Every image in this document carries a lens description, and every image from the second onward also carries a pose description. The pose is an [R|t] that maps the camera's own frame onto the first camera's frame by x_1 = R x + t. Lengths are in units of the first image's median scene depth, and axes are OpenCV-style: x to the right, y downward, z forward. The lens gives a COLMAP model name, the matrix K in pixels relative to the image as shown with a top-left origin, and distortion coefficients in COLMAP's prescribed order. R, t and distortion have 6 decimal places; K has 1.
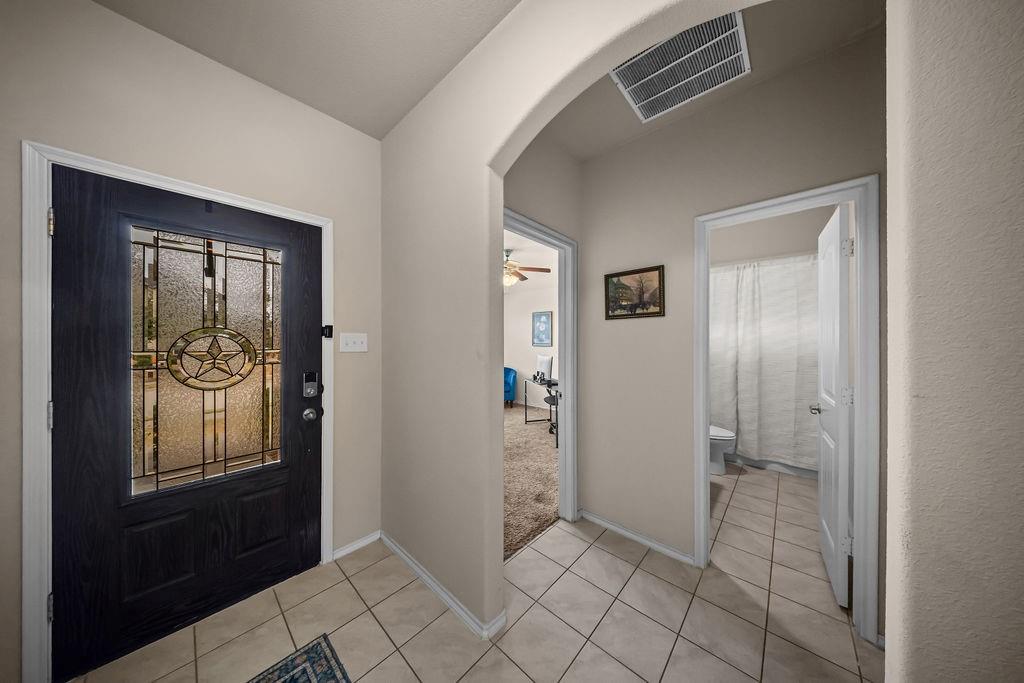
lens RADIAL K [[301.3, 0, 517.1], [0, 301.3, 341.5], [0, 0, 1]] dist [0.001587, 0.000028]
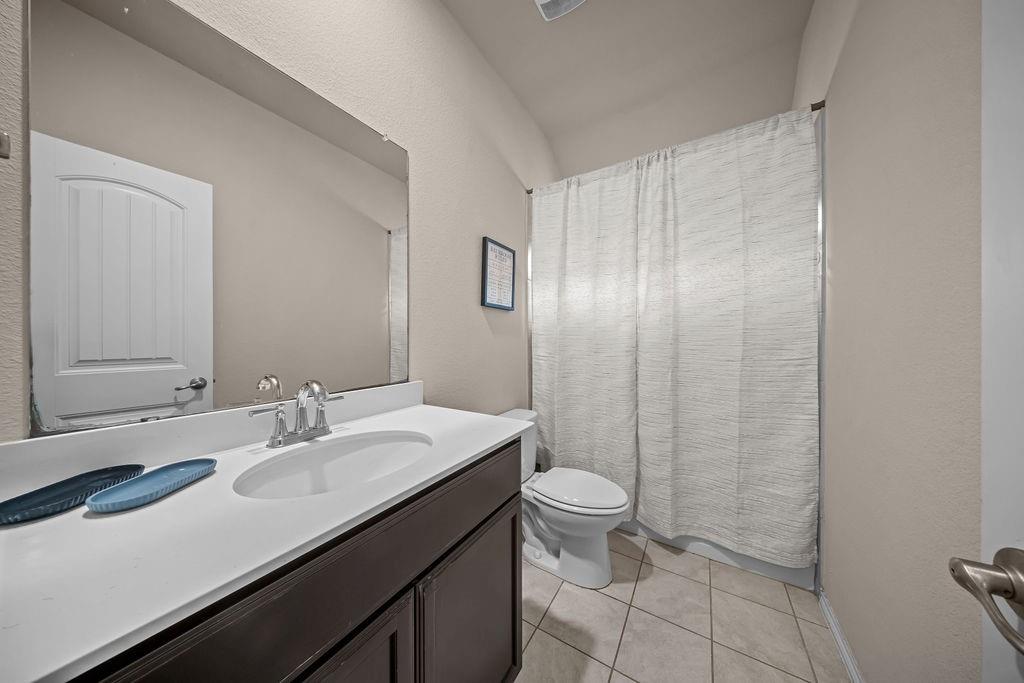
lens RADIAL K [[301.3, 0, 509.3], [0, 301.3, 342.5], [0, 0, 1]] dist [0.001587, 0.000028]
pose [[0.984801, -0.000867, 0.173683, 0.438596], [0.000953, 0.999999, -0.000415, 0.065849], [-0.173682, 0.000575, 0.984802, 0.545576]]
